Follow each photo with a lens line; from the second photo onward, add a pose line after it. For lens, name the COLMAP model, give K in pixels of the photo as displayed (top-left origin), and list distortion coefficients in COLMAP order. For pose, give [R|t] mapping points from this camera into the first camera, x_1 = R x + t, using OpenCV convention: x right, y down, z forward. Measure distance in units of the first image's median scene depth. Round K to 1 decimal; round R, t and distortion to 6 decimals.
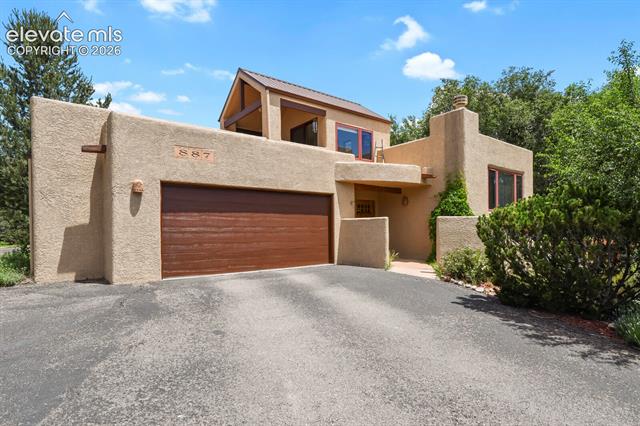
lens RADIAL K [[321.2, 0, 319.4], [0, 321.2, 222.2], [0, 0, 1]] dist [-0.004293, -0.000331]
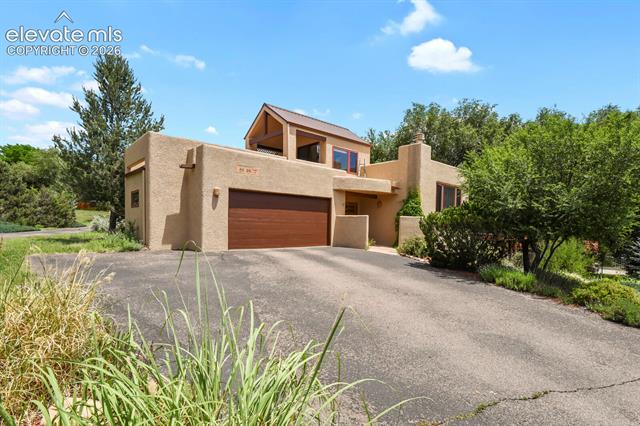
lens RADIAL K [[309.0, 0, 320.5], [0, 309.0, 222.5], [0, 0, 1]] dist [-0.015248, -0.000131]
pose [[0.996353, 0.031201, 0.079412, -0.110945], [-0.032446, 0.999369, 0.014428, 0.003203], [-0.078912, -0.016951, 0.996737, -0.381940]]
